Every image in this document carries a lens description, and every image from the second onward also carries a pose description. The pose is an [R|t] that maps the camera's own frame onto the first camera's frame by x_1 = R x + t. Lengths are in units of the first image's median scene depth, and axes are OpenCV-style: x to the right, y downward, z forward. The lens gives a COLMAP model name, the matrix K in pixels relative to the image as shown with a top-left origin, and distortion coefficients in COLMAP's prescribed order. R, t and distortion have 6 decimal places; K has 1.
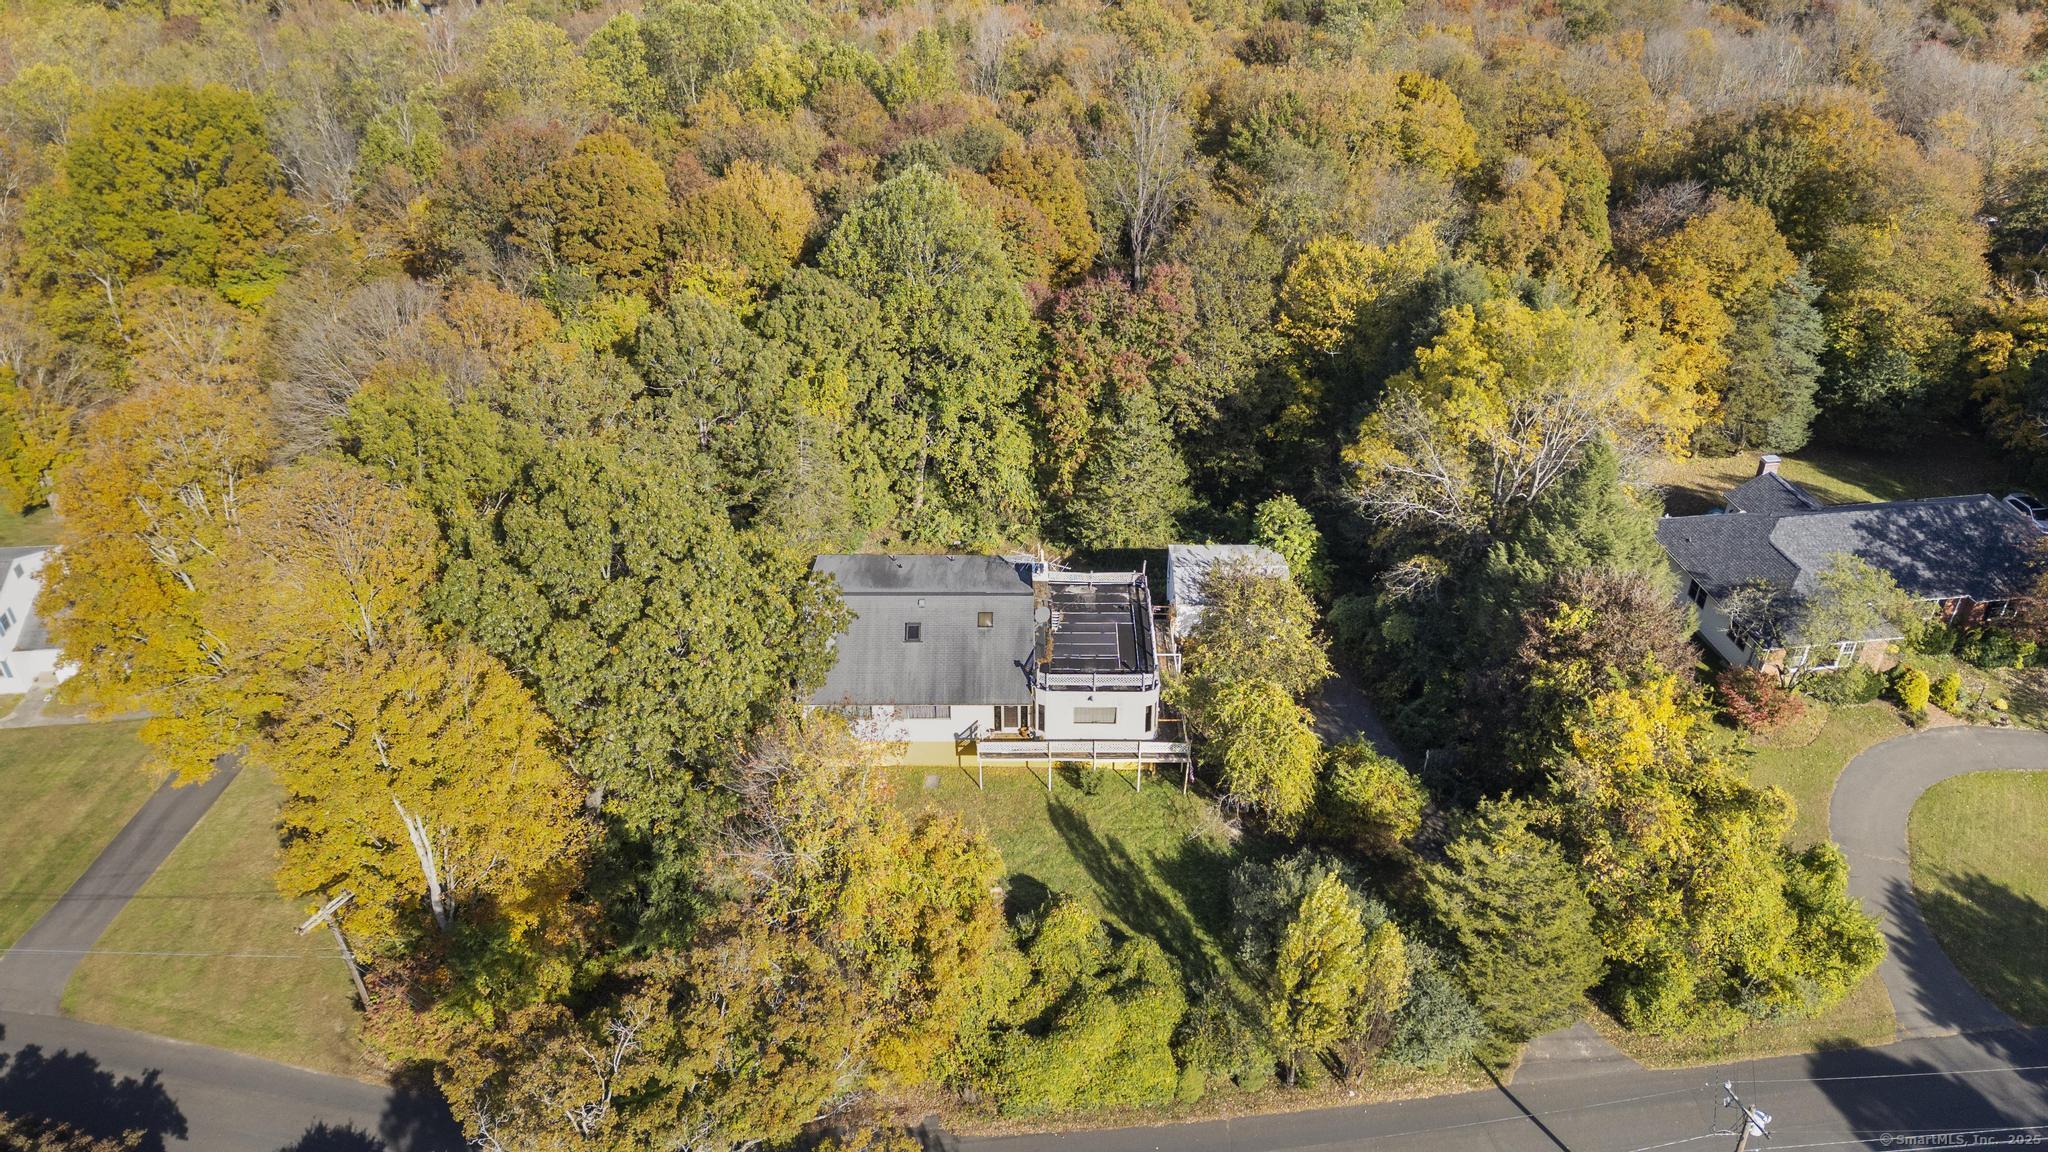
lens RADIAL K [[1444.8, 0, 1018.3], [0, 1444.8, 584.4], [0, 0, 1]] dist [0.034959, -0.018249]
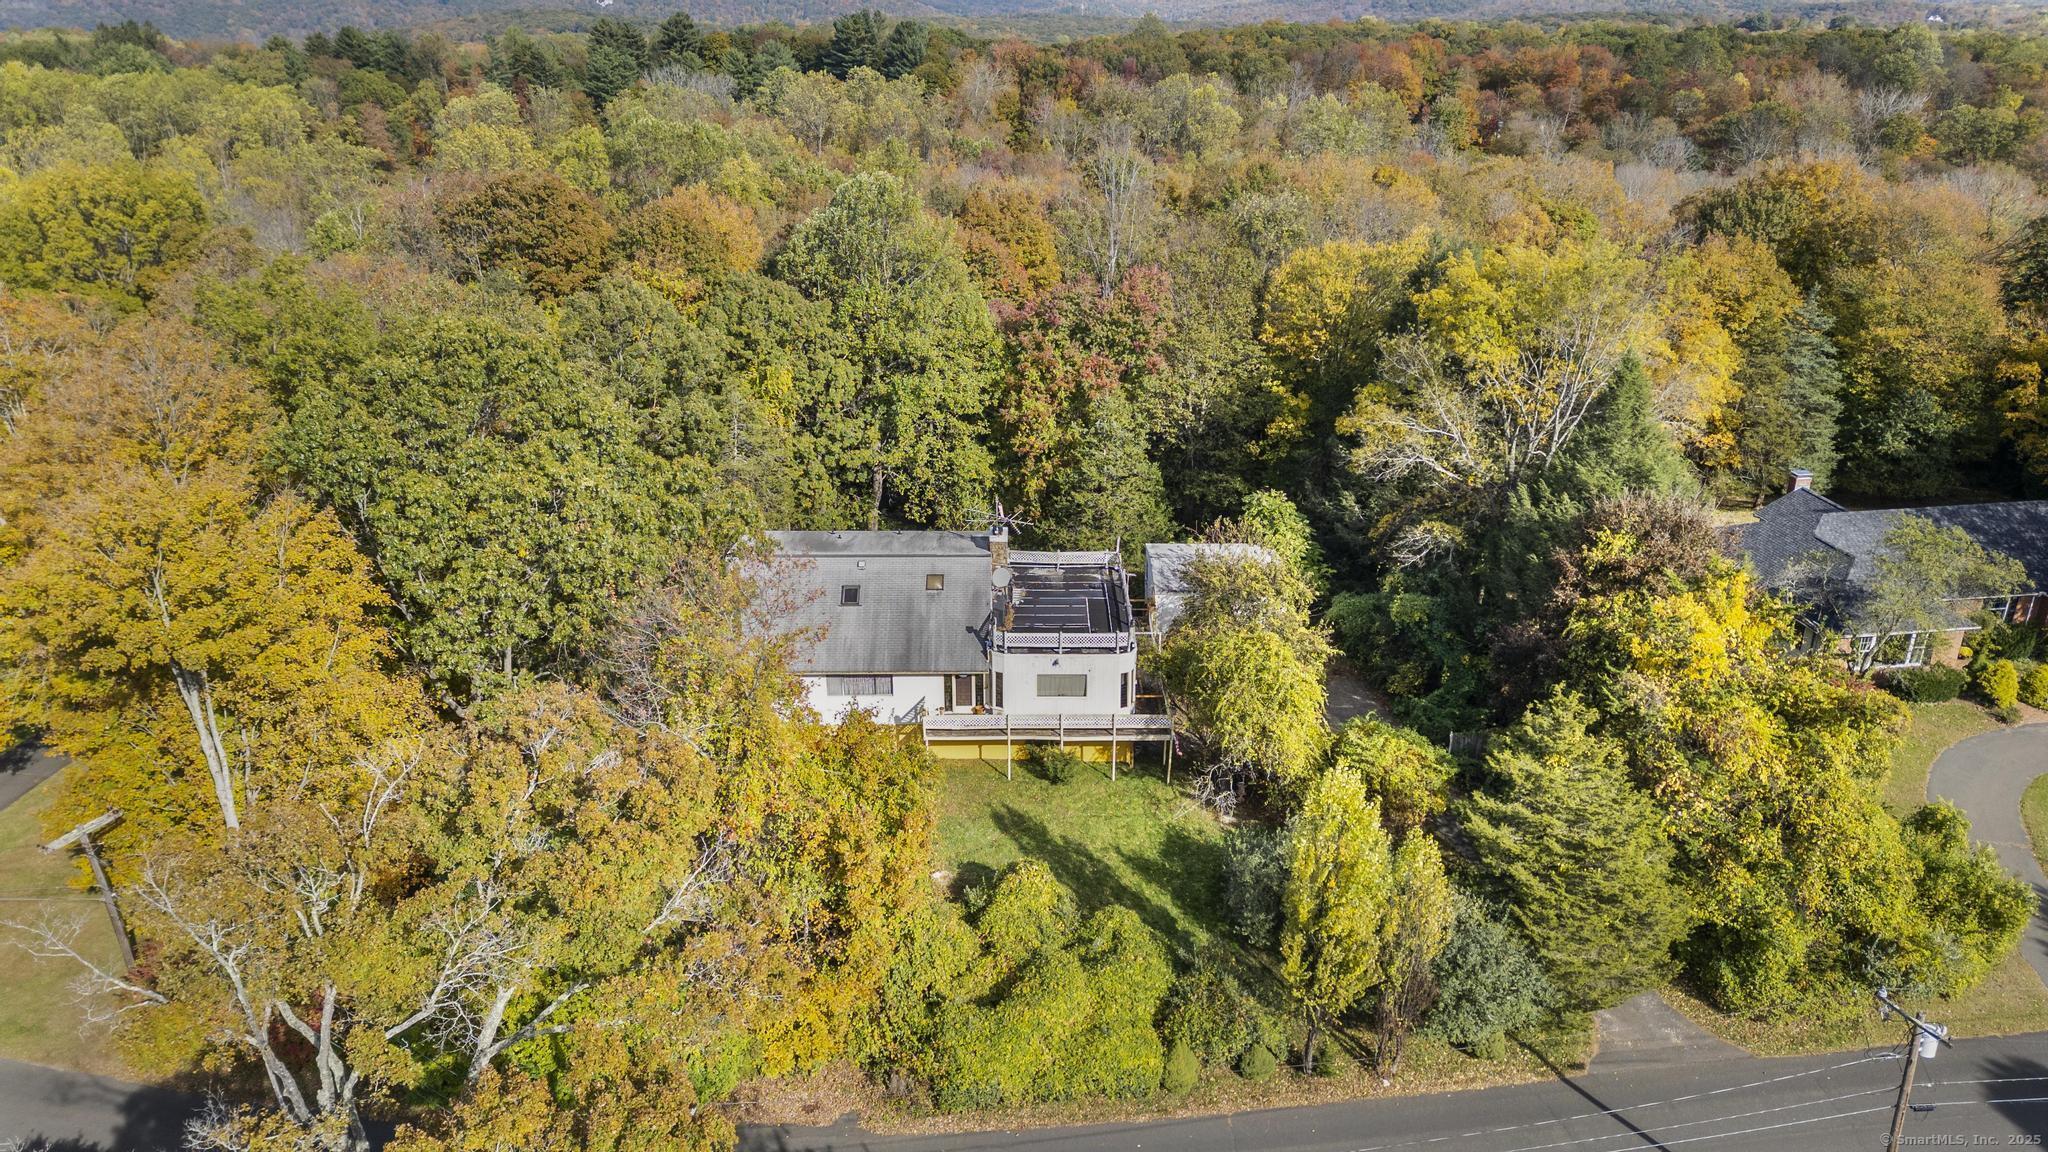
lens RADIAL K [[1444.8, 0, 1024.7], [0, 1444.8, 588.0], [0, 0, 1]] dist [0.034959, -0.018249]
pose [[0.999856, 0.003561, 0.016611, 0.017087], [-0.000469, 0.983197, -0.182547, 0.192297], [-0.016982, 0.182513, 0.983057, 0.153614]]
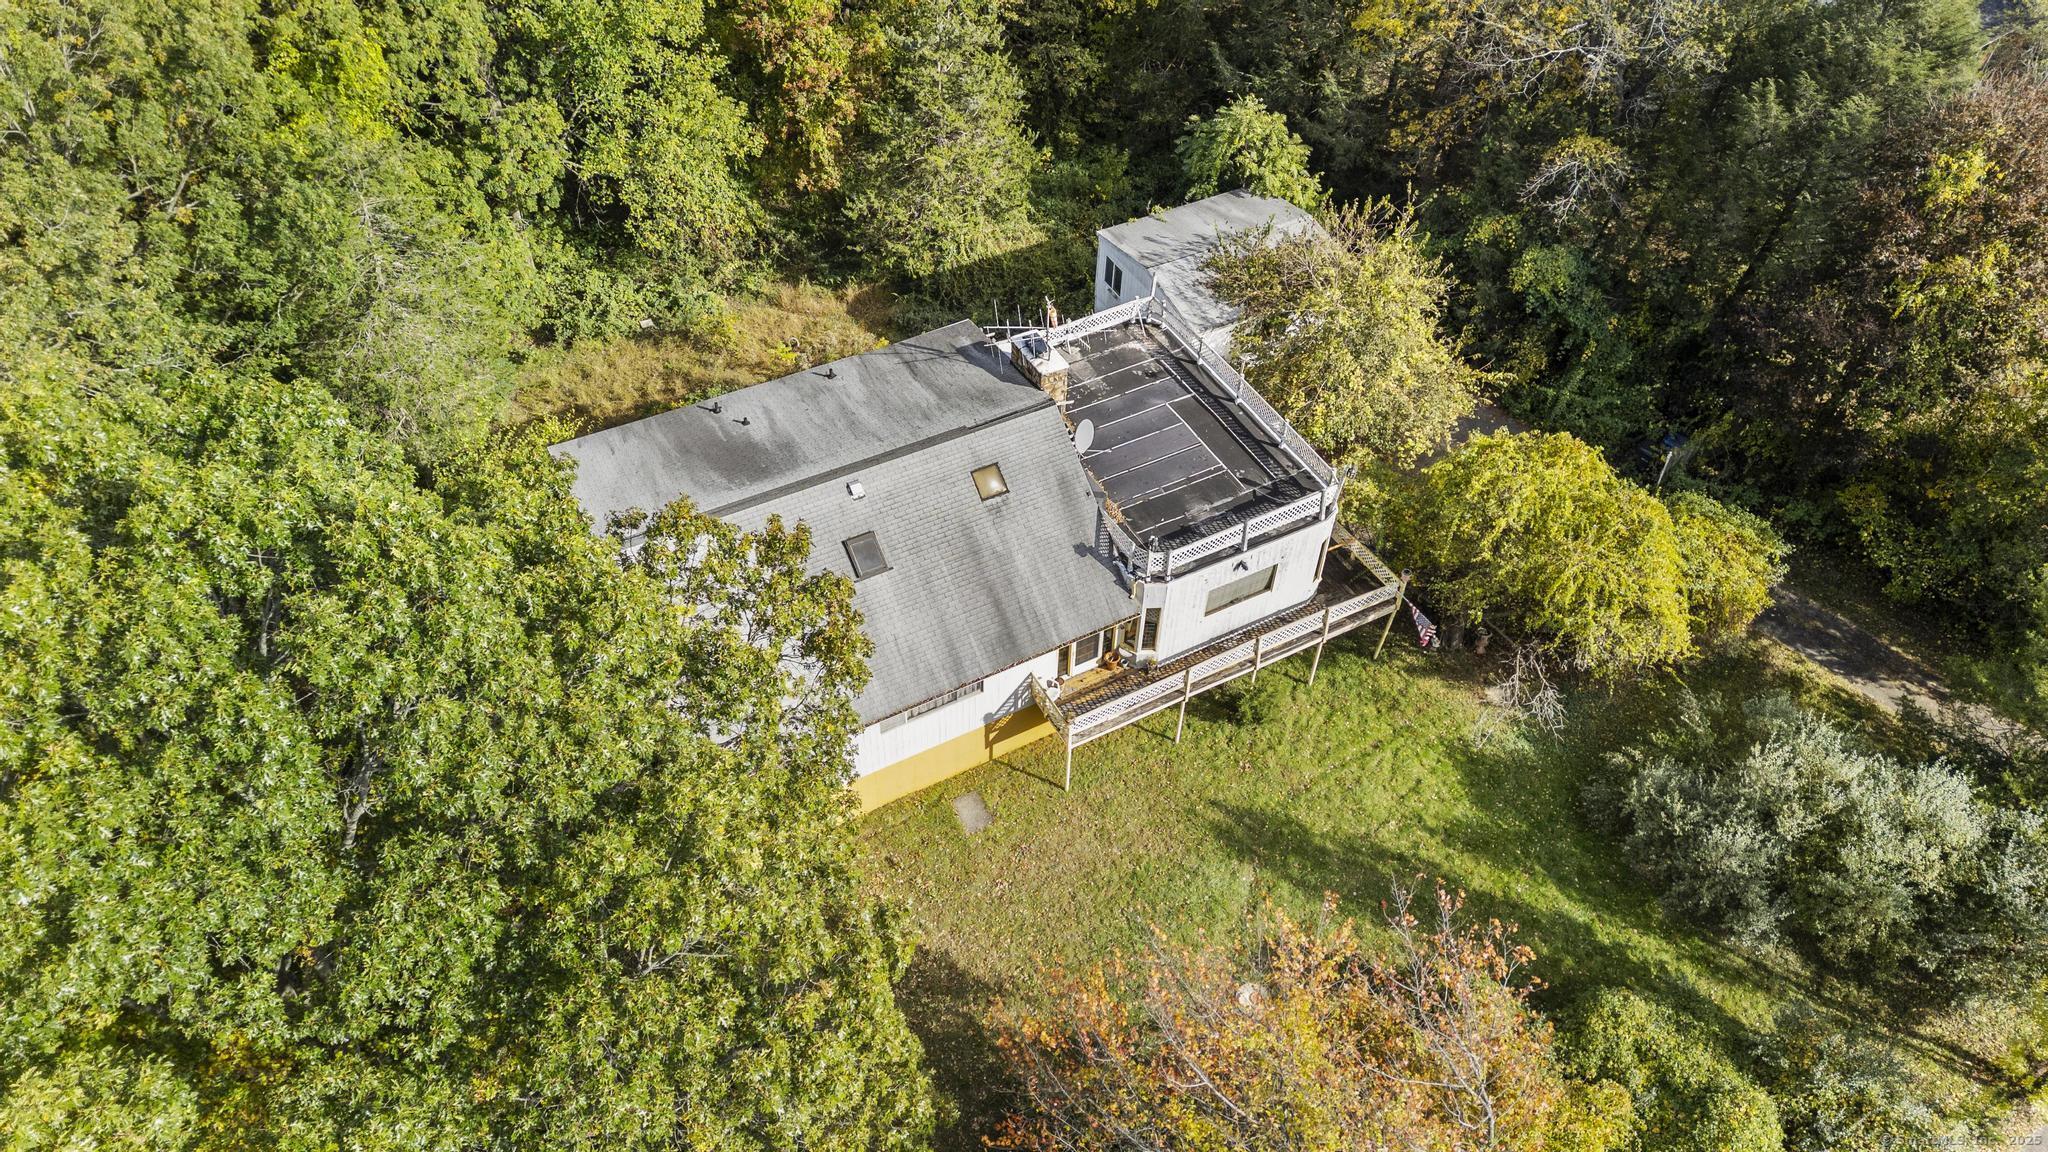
lens RADIAL K [[1444.8, 0, 1024.2], [0, 1444.8, 587.5], [0, 0, 1]] dist [0.034959, -0.018249]
pose [[0.866027, -0.345916, 0.361025, -0.207837], [0.246389, 0.923548, 0.293857, -0.086020], [-0.435073, -0.165536, 0.885047, 0.576507]]
